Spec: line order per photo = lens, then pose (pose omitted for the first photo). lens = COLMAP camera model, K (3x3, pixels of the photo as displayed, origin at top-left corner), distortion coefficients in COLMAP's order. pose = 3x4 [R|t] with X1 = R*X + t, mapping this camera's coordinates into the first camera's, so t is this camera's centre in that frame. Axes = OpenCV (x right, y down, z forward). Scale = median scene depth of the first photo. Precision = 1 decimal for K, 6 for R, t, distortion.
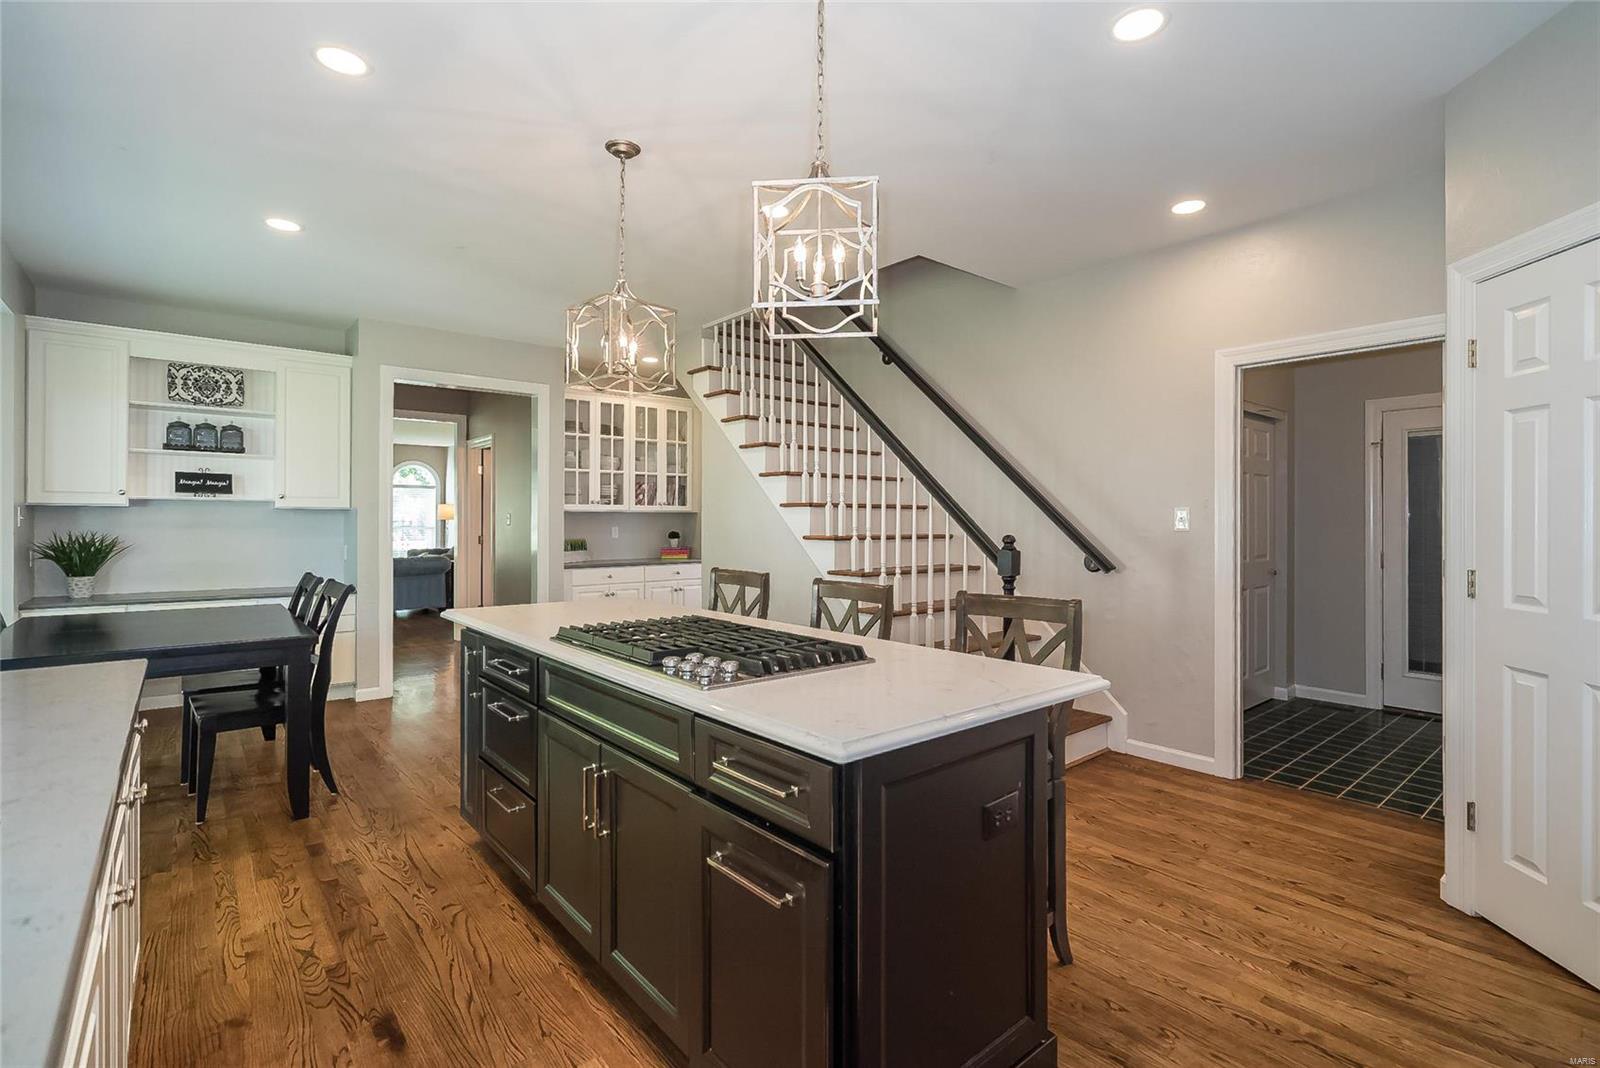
lens RADIAL K [[750.0, 0, 815.4], [0, 750.0, 536.2], [0, 0, 1]] dist [-0.003534, -0.000448]
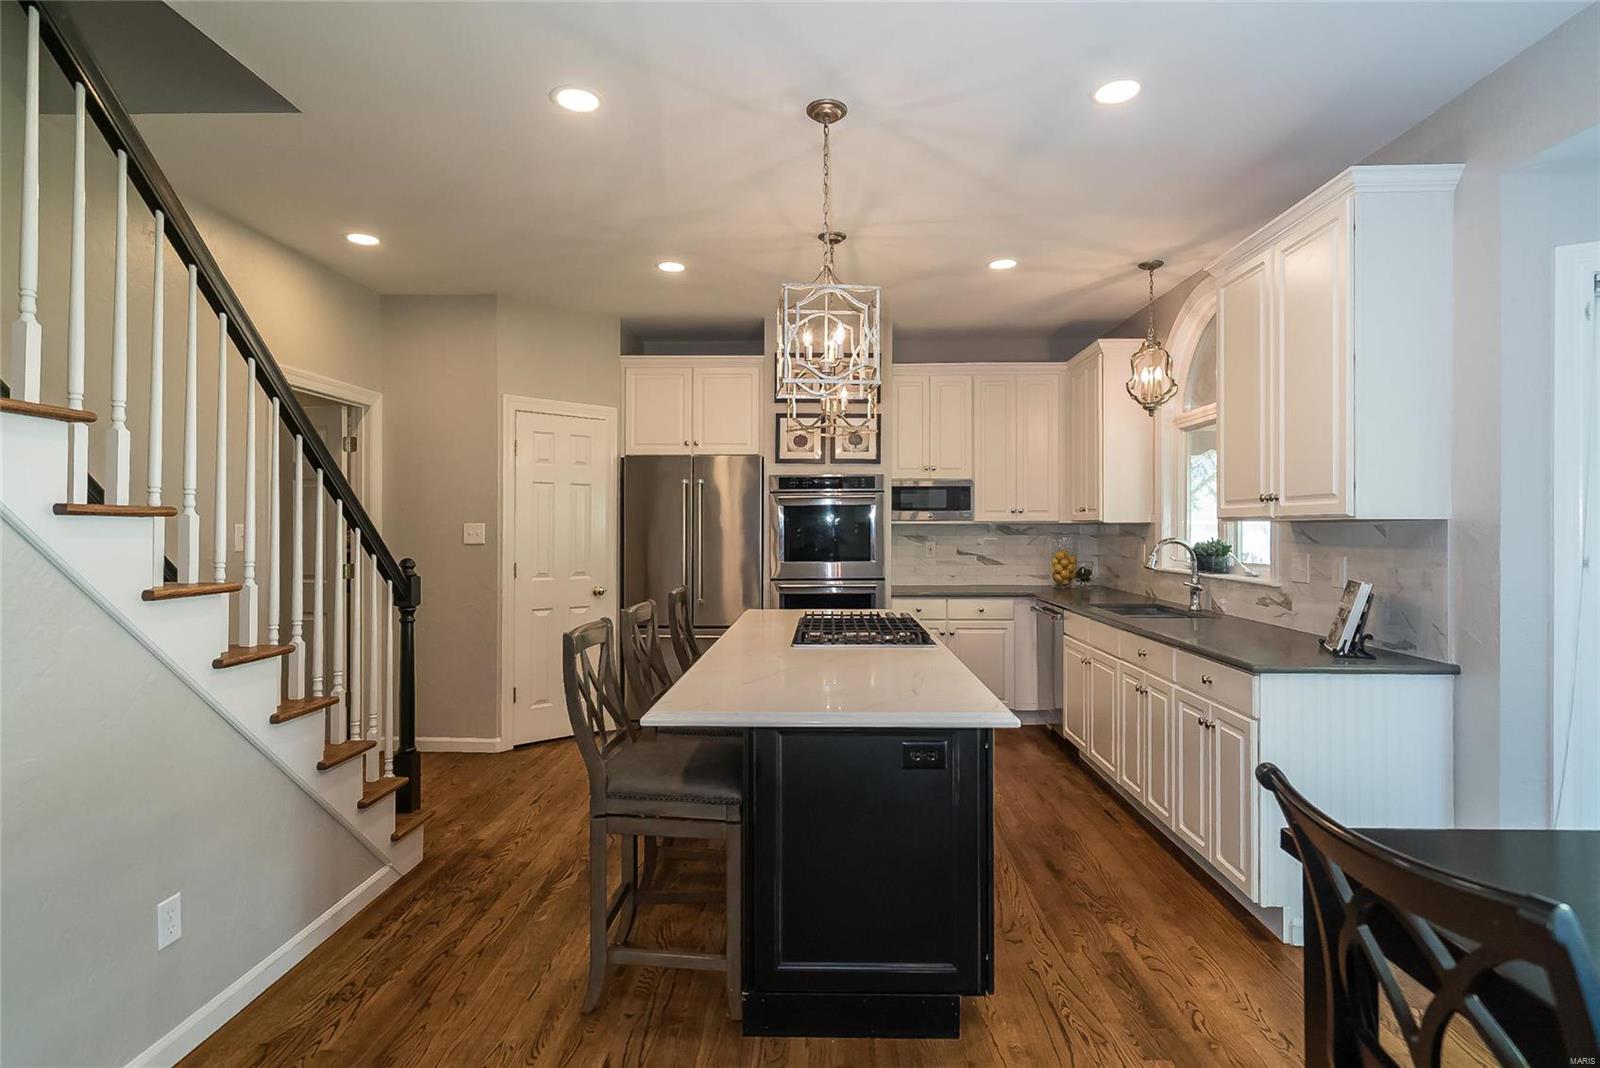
lens RADIAL K [[819.7, 0, 800.0], [0, 819.7, 534.0], [0, 0, 1]] dist [0.019898, -0.000060]
pose [[-0.740701, -0.009906, 0.671761, -0.895687], [0.007851, 0.999695, 0.023399, -0.060662], [-0.671789, 0.022606, -0.740398, 1.770794]]
